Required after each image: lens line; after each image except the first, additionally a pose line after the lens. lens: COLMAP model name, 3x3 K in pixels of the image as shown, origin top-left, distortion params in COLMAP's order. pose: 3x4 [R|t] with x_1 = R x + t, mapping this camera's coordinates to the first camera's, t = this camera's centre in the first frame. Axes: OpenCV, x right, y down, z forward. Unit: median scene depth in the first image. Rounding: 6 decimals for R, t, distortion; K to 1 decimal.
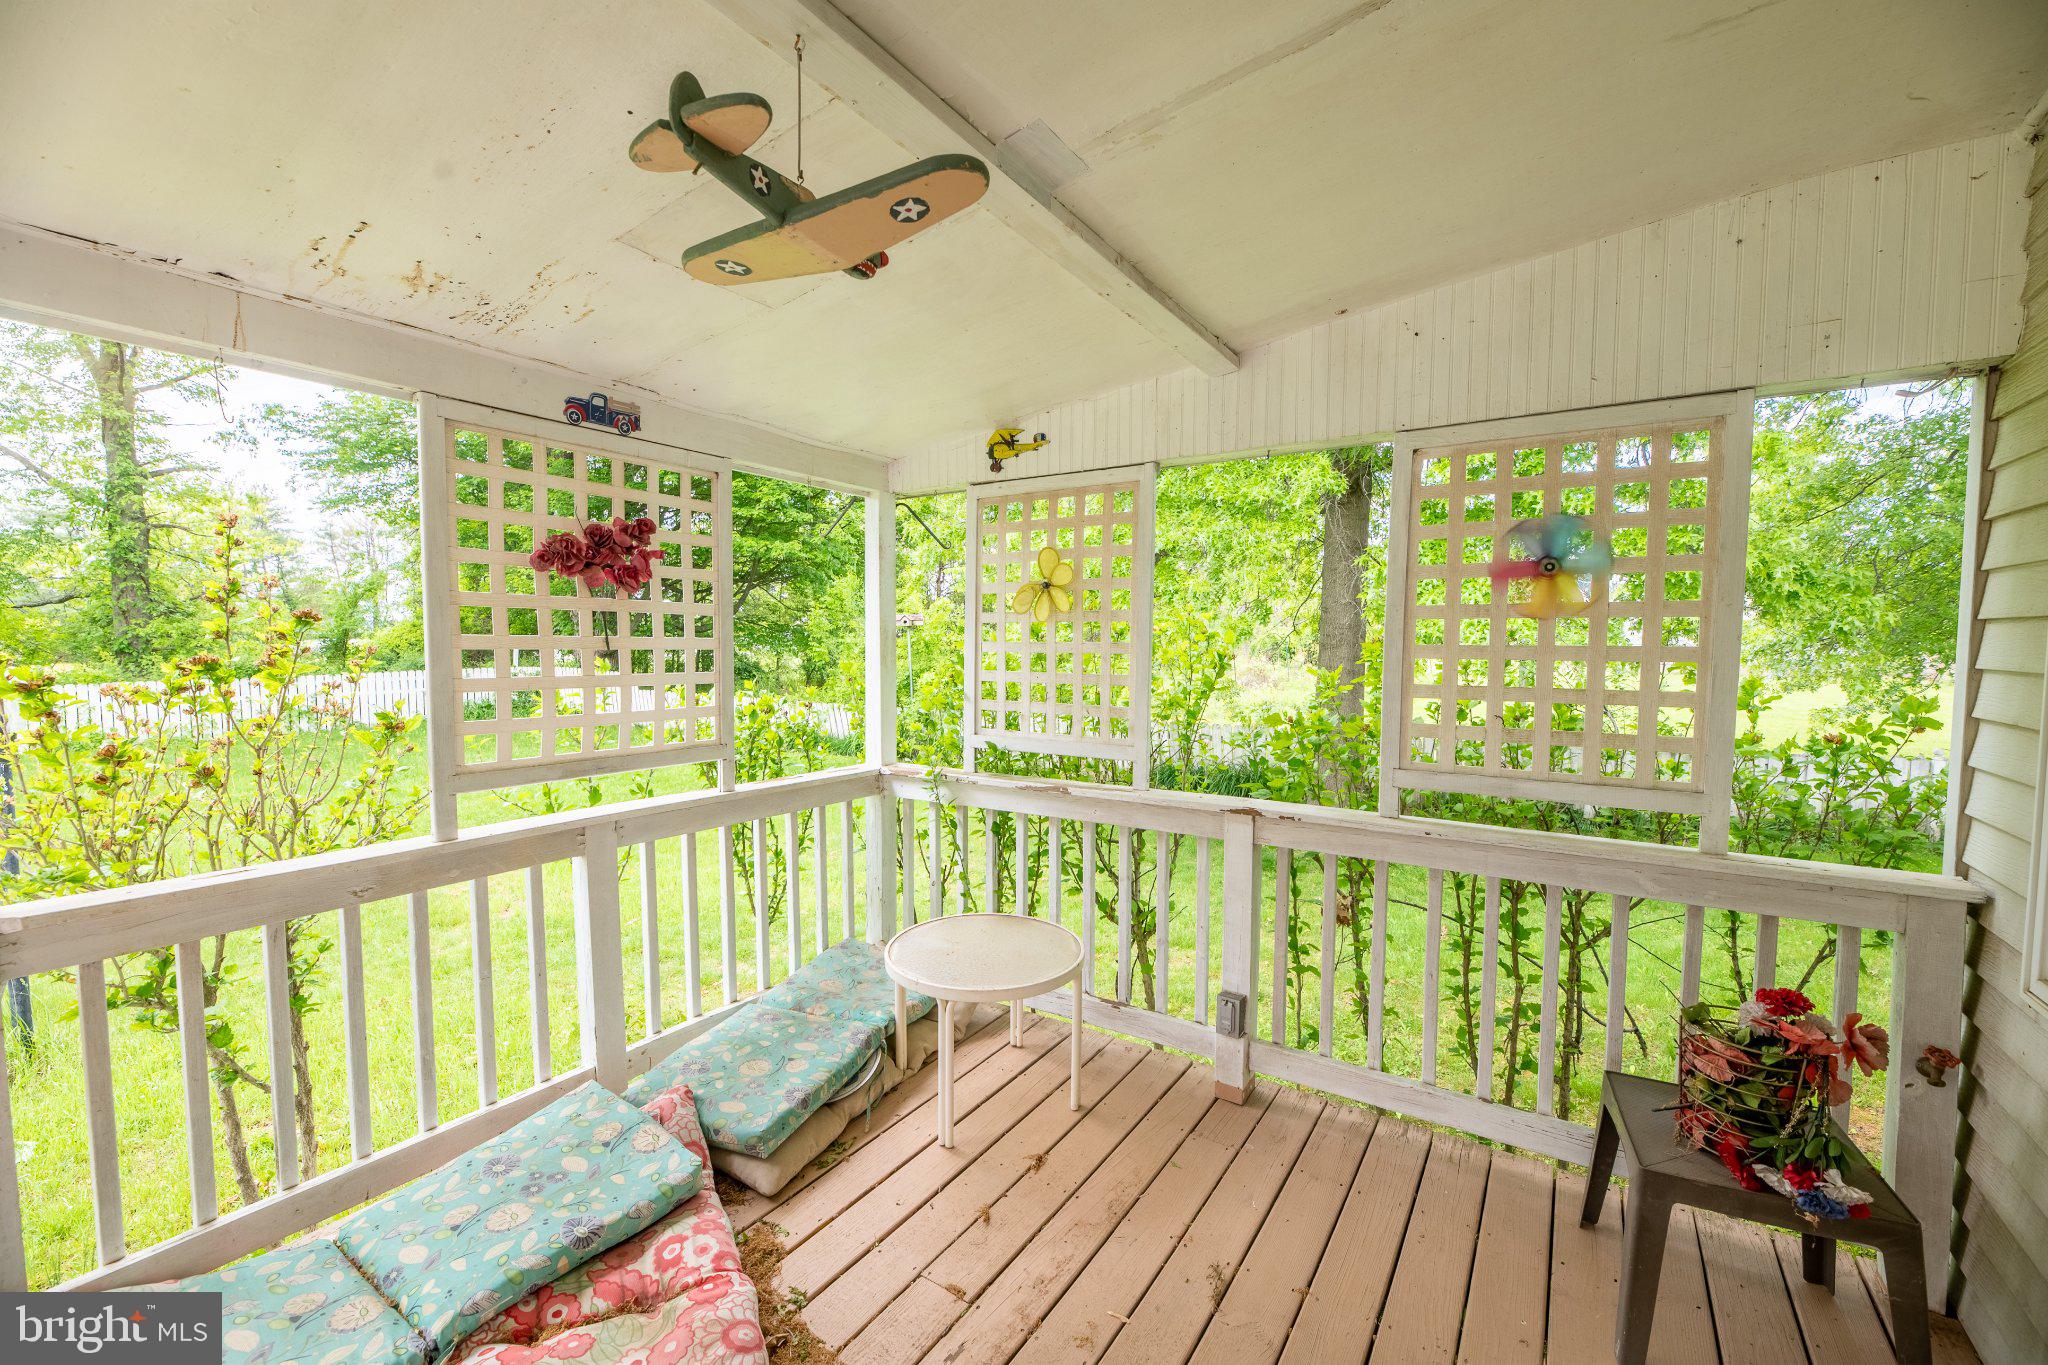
lens RADIAL K [[827.8, 0, 1026.5], [0, 827.8, 689.3], [0, 0, 1]] dist [0.002516, -0.003969]
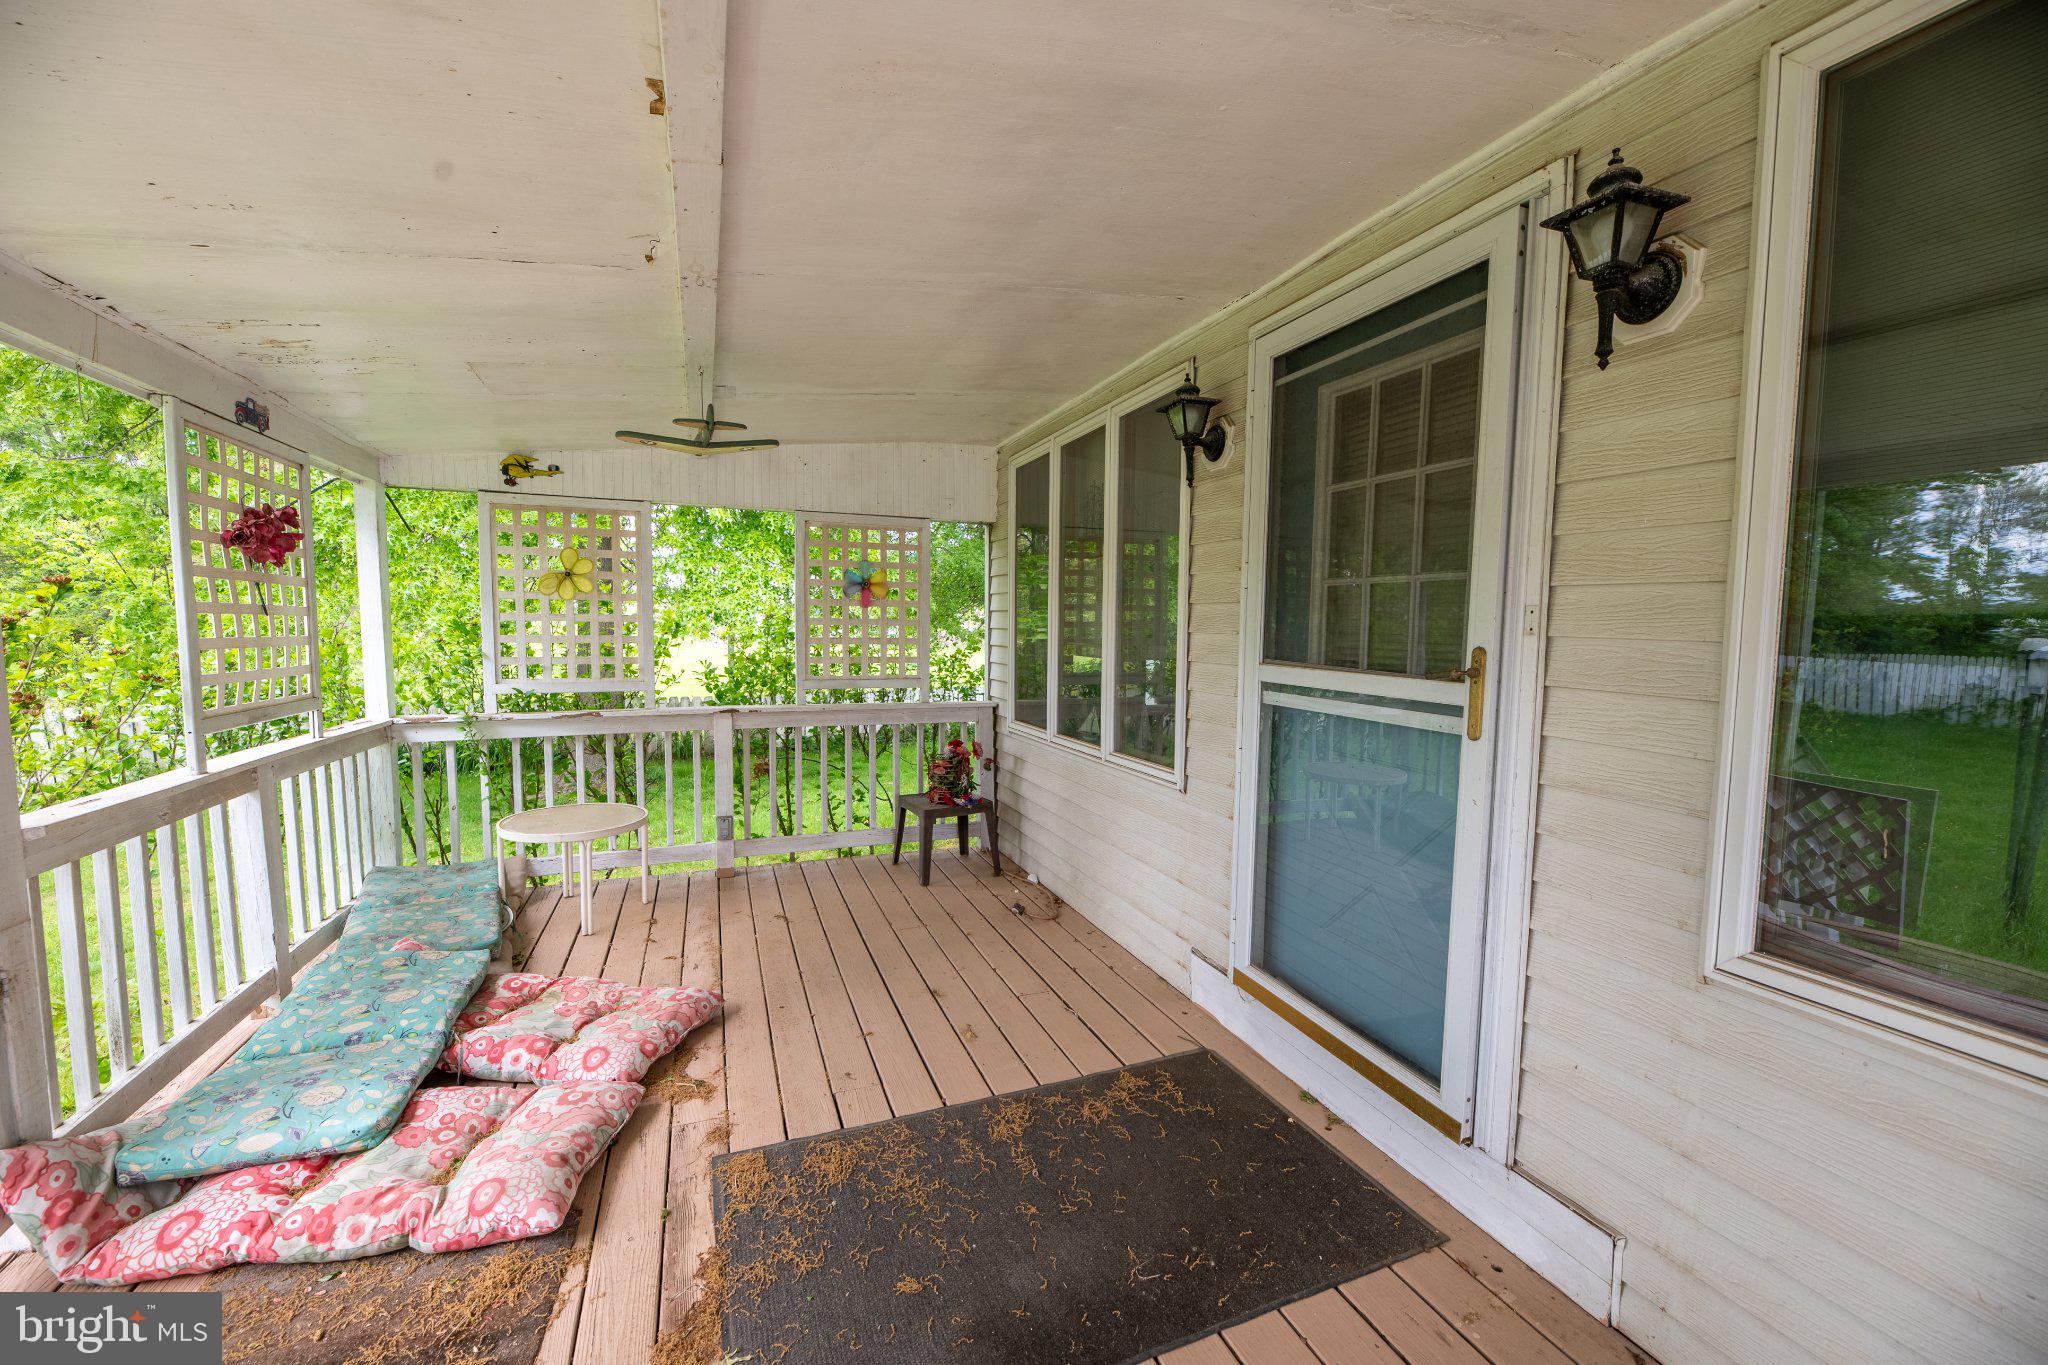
lens RADIAL K [[827.8, 0, 1026.5], [0, 827.8, 689.3], [0, 0, 1]] dist [0.002516, -0.003969]
pose [[0.577334, -0.061981, 0.814152, -0.845991], [0.040643, 0.998060, 0.047161, 0.045980], [-0.815496, 0.005862, 0.578733, -0.573287]]
